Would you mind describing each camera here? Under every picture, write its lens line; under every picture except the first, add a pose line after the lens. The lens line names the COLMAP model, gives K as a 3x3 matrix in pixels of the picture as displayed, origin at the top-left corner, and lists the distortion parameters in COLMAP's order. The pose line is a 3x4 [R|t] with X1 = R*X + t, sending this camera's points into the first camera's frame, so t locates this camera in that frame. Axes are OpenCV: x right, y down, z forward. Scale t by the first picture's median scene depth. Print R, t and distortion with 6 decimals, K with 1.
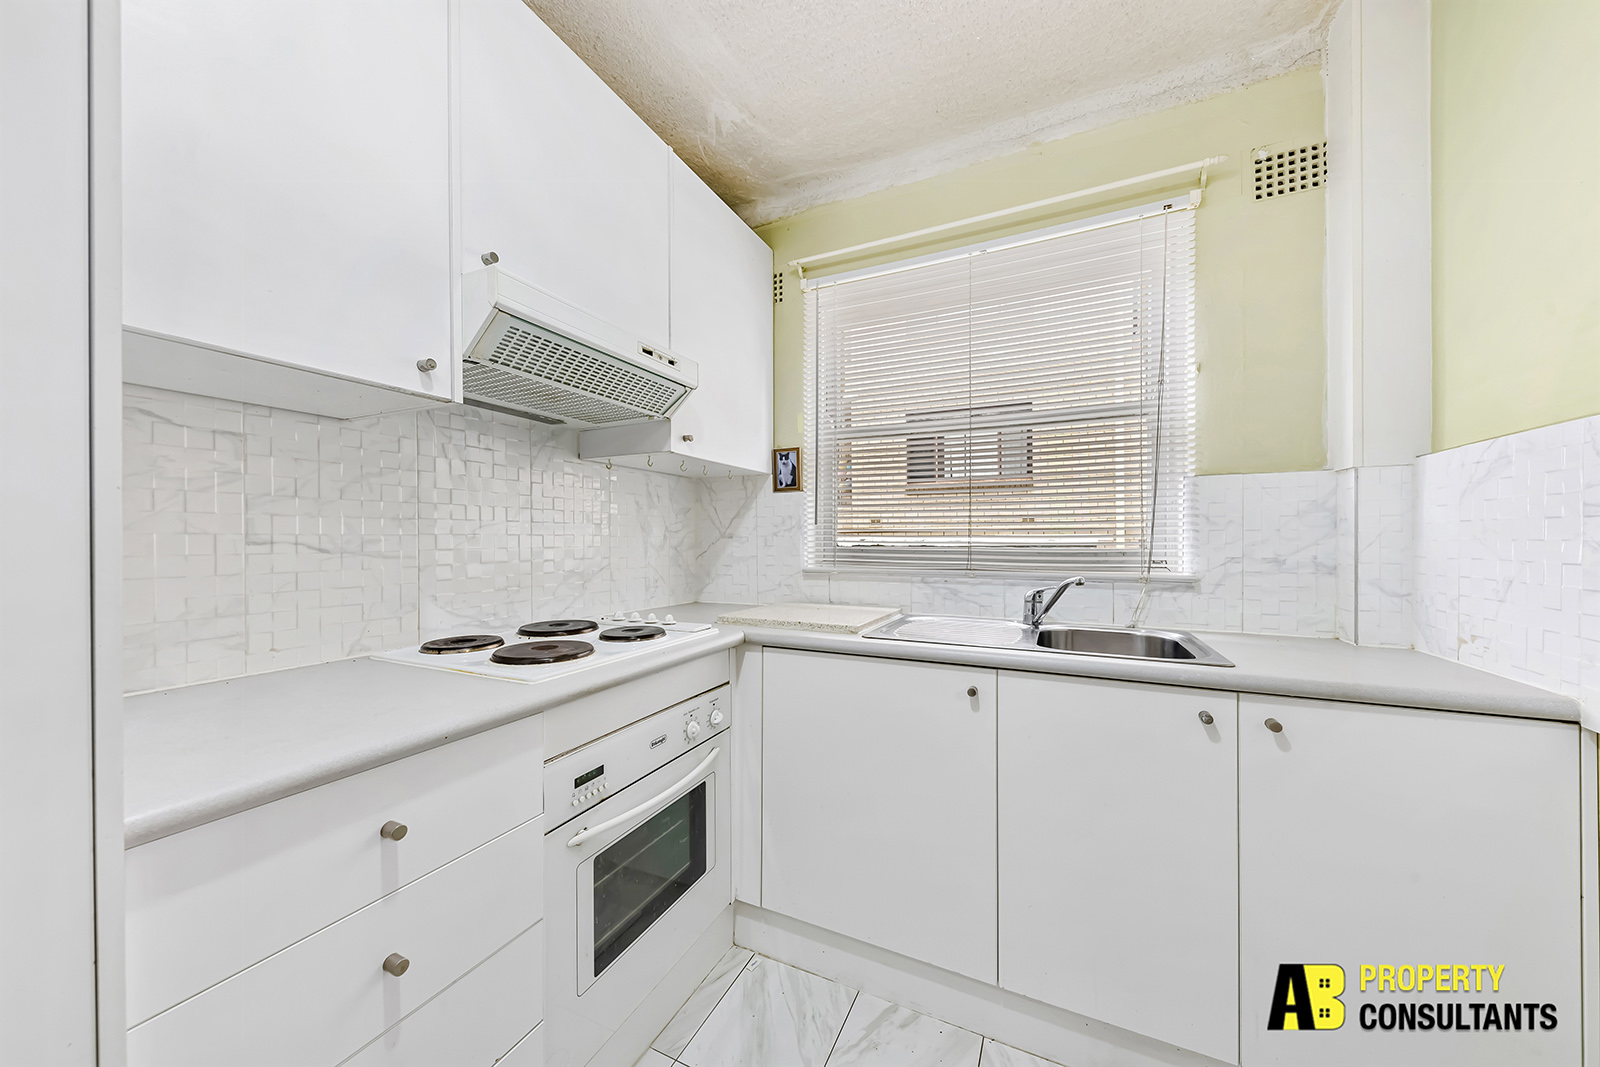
lens RADIAL K [[547.1, 0, 801.4], [0, 547.1, 543.5], [0, 0, 1]] dist [0.000231, 0.000026]
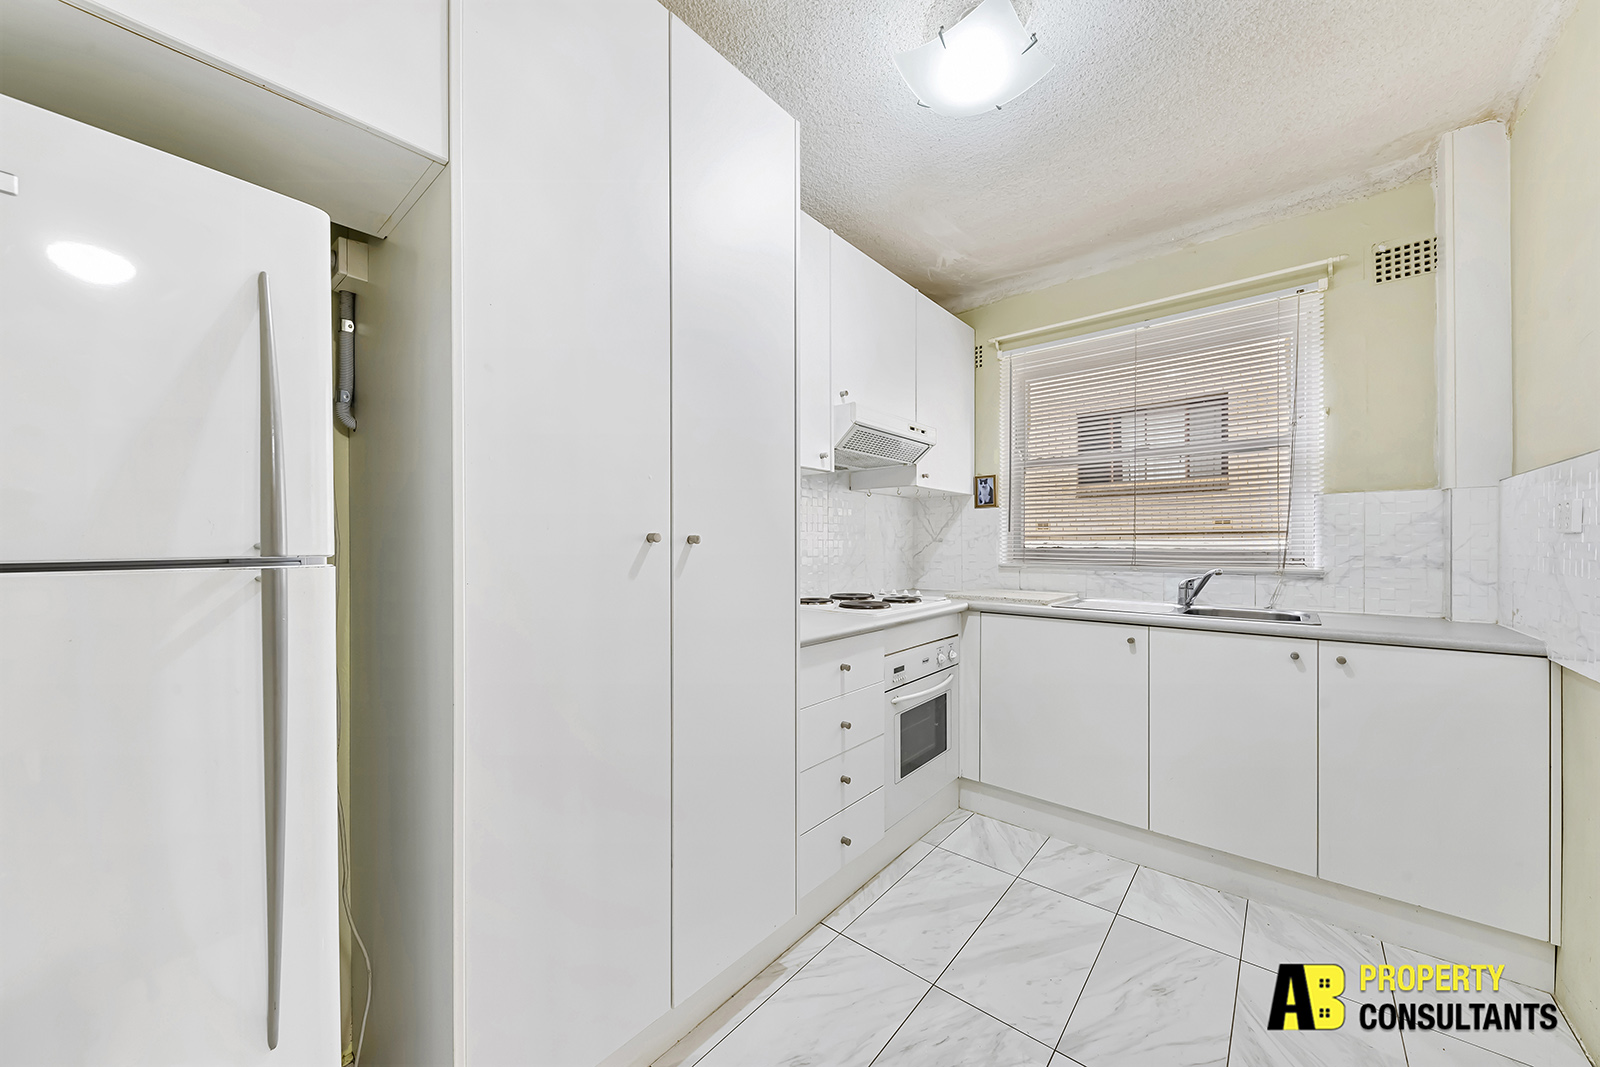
lens RADIAL K [[564.1, 0, 801.0], [0, 564.1, 548.8], [0, 0, 1]] dist [0.007405, -0.005244]
pose [[0.966060, 0.002104, -0.258308, -0.146581], [-0.001732, 0.999997, 0.001667, 0.008317], [0.258311, -0.001163, 0.966061, -0.649192]]
